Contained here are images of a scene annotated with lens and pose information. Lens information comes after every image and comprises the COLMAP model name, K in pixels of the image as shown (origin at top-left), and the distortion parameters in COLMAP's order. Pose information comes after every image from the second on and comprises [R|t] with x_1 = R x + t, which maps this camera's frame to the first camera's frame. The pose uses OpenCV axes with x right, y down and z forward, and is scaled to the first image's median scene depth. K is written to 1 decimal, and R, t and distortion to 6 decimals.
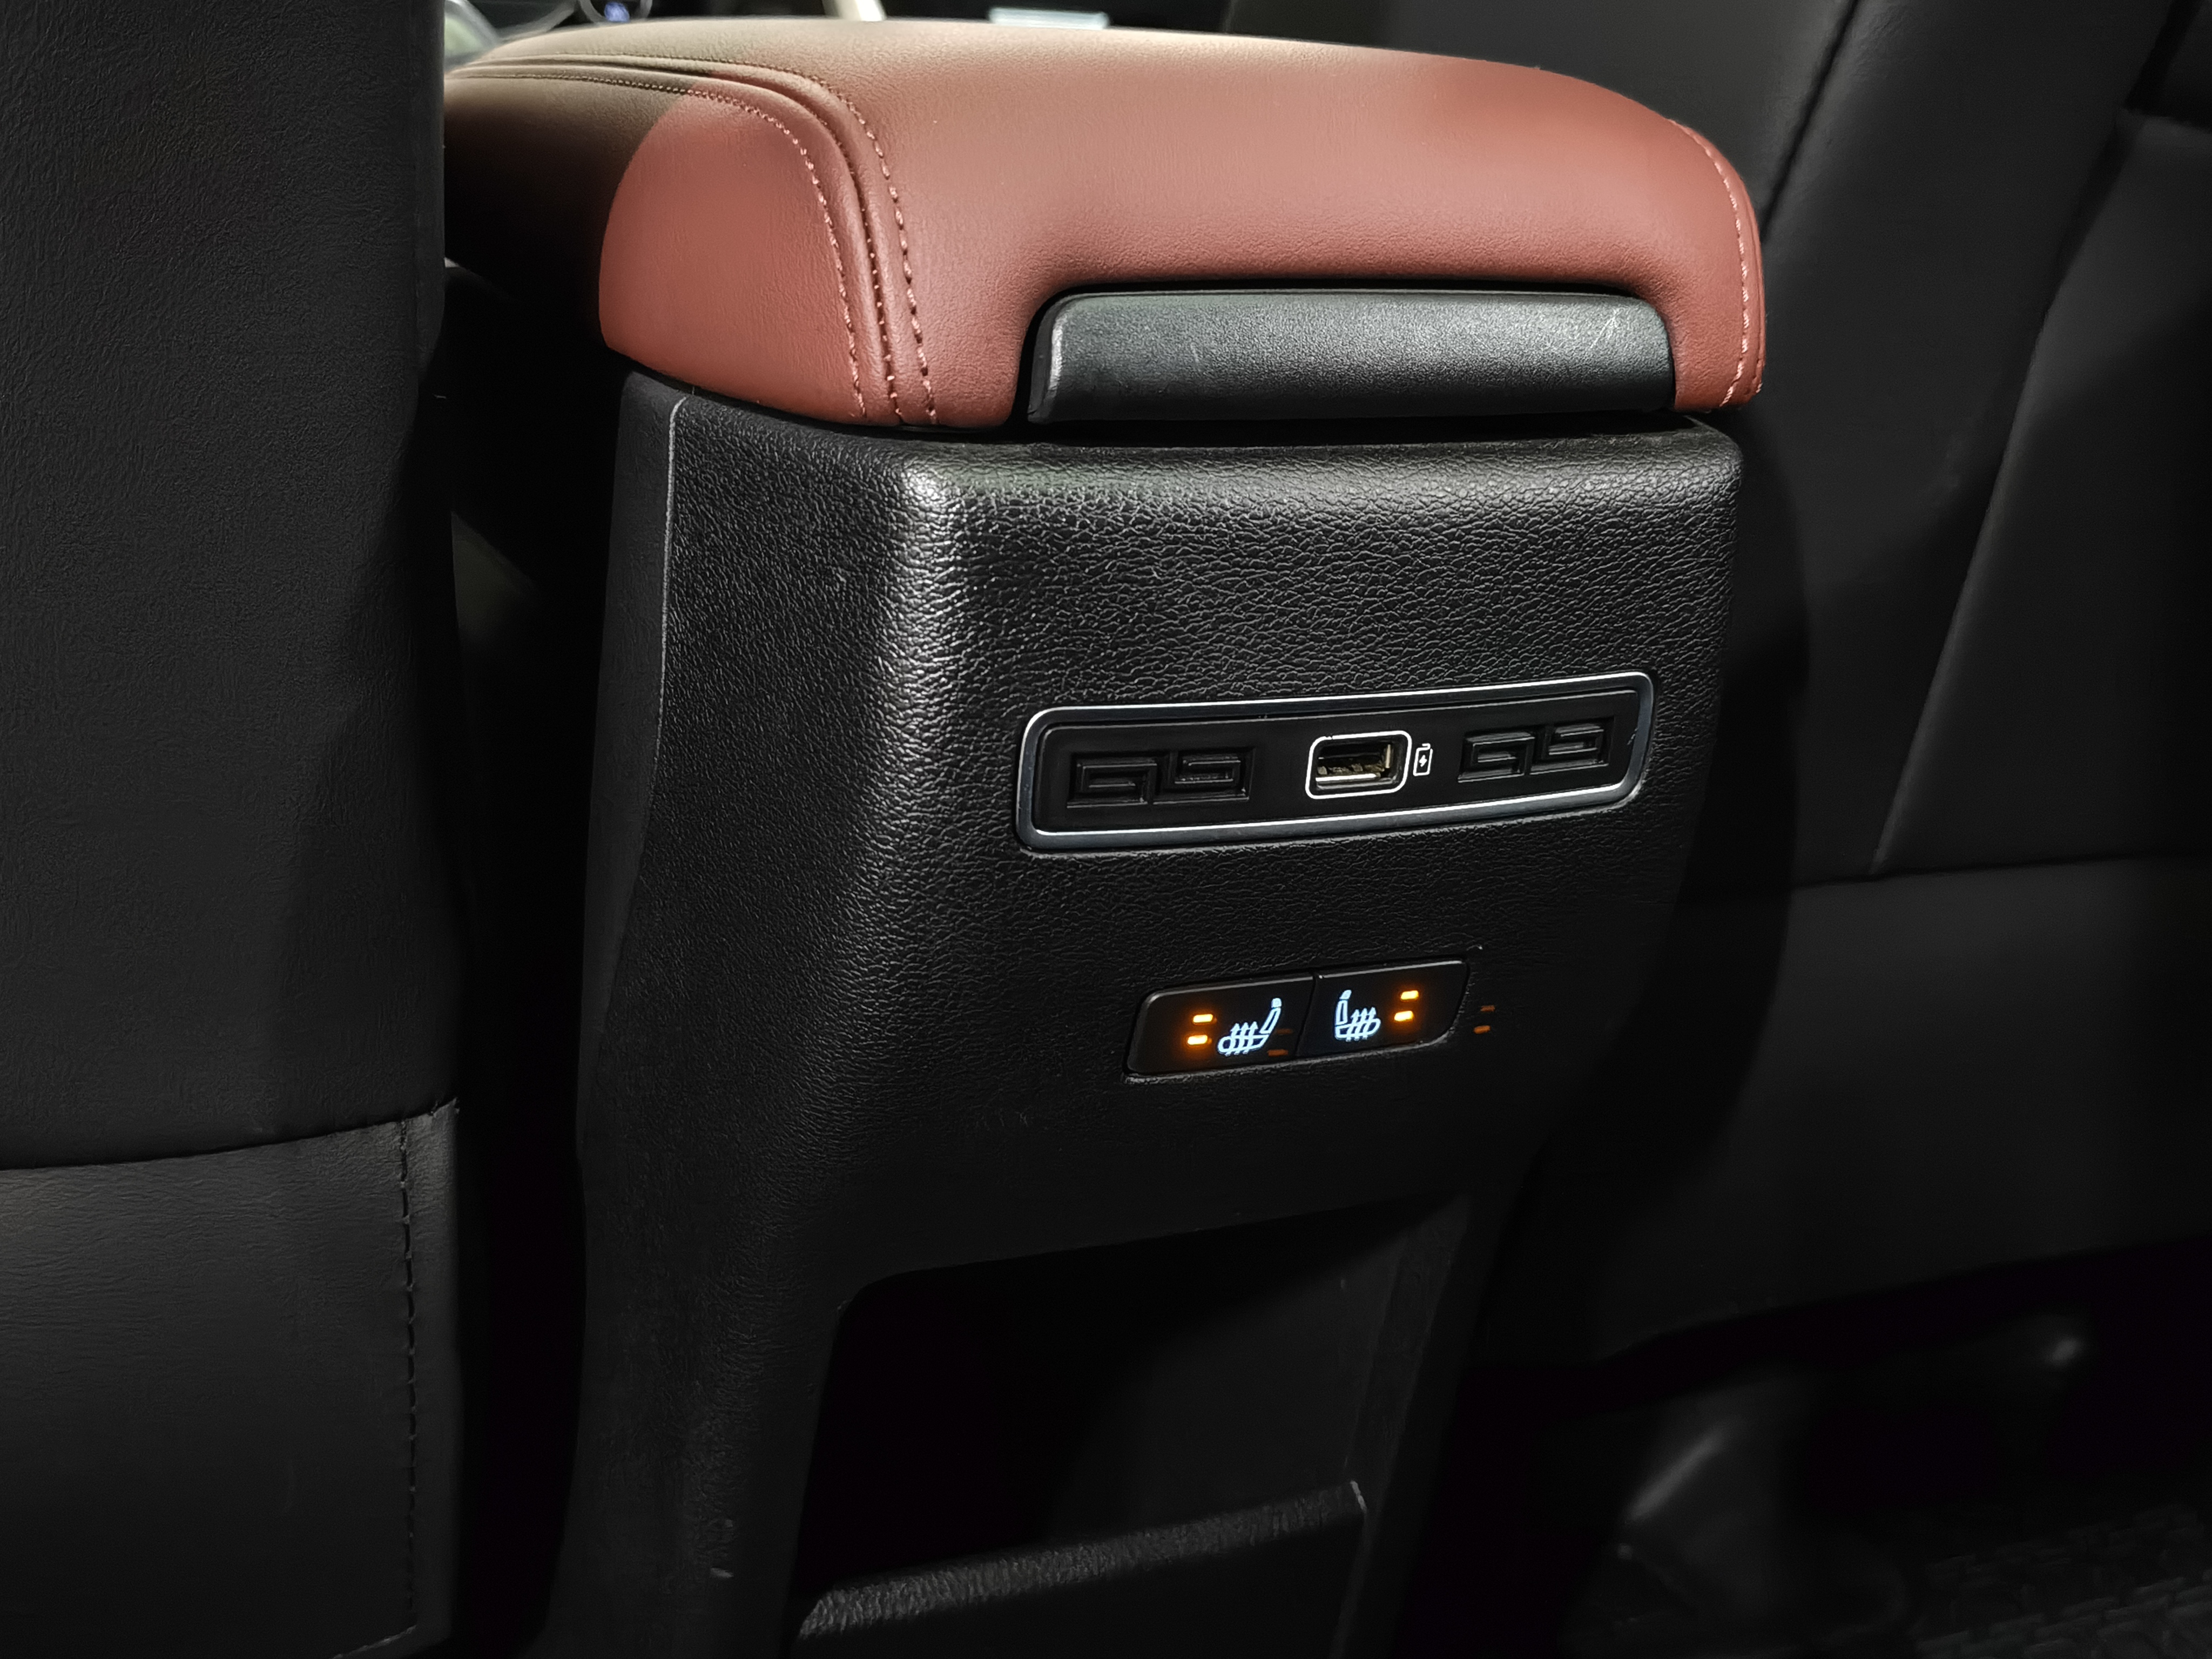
lens RADIAL K [[2255.6, 0, 1106.0], [0, 2255.6, 829.5], [0, 0, 1]] dist [-0.001706, -0.002343]
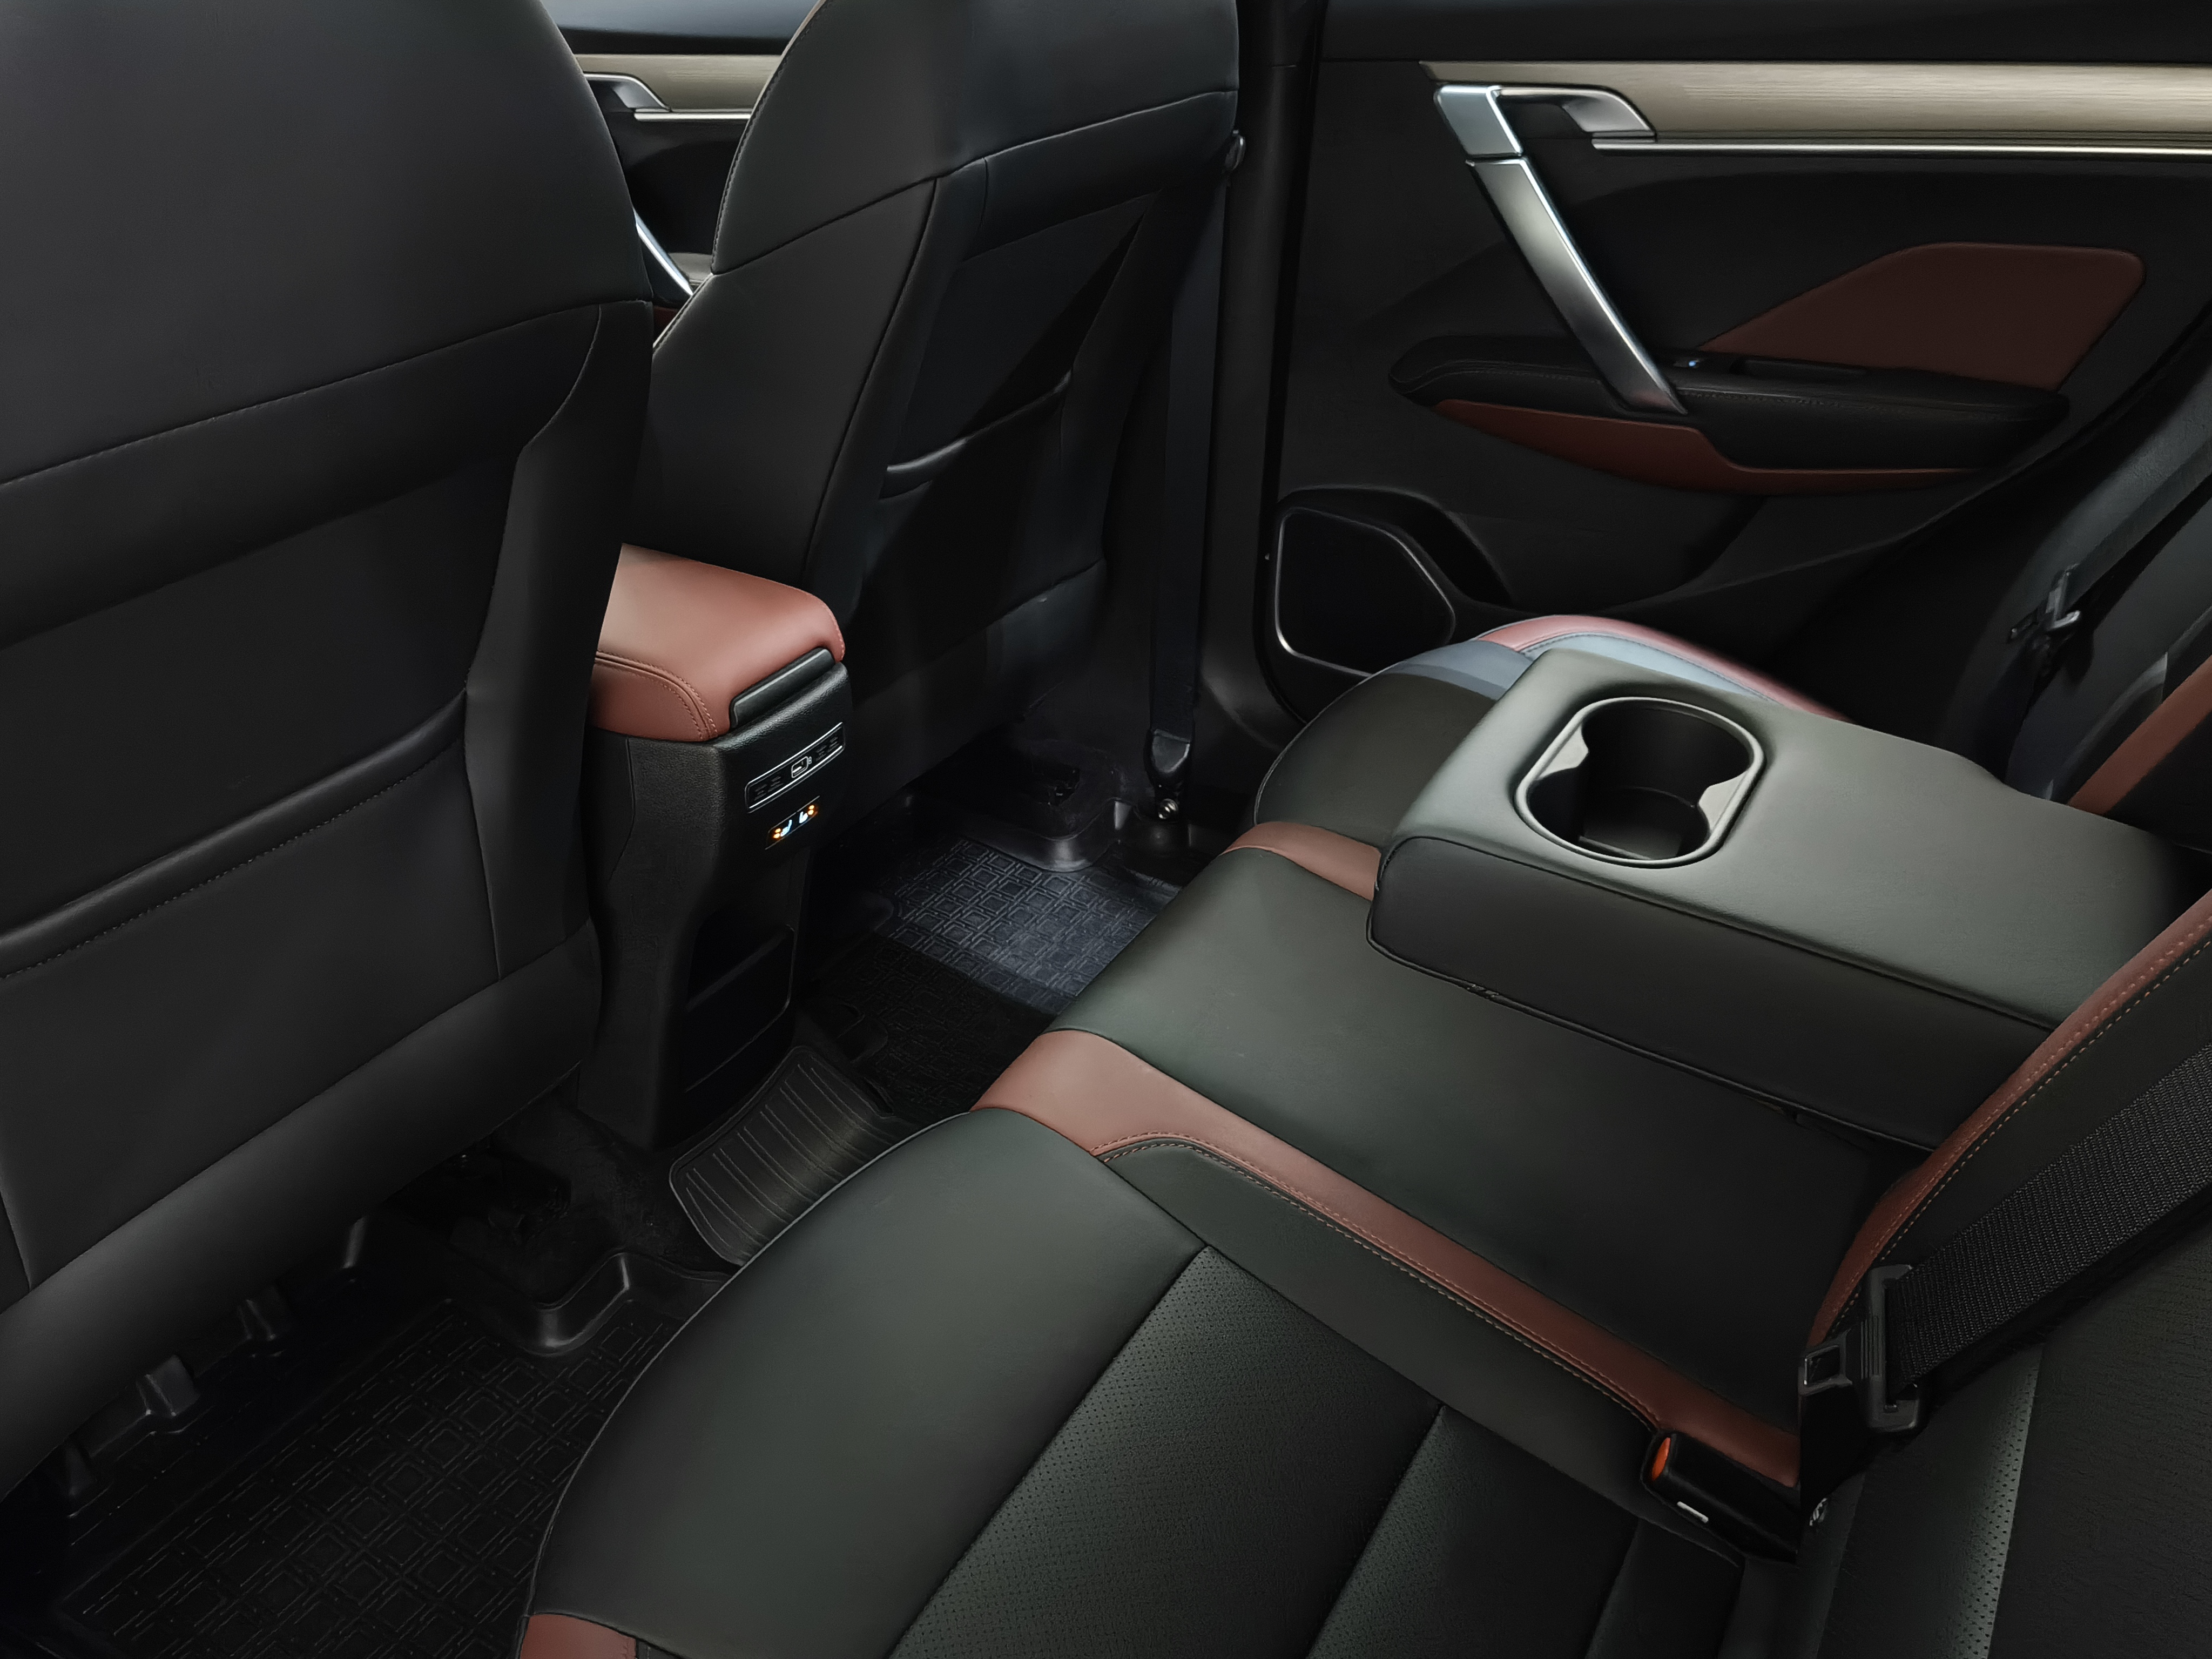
lens RADIAL K [[1849.7, 0, 1095.0], [0, 1849.7, 823.1], [0, 0, 1]] dist [0.058852, -0.099875]
pose [[0.792043, -0.350935, 0.499512, -1.251099], [0.225213, 0.928506, 0.295221, -0.846027], [-0.567404, -0.121331, 0.814452, -2.256276]]
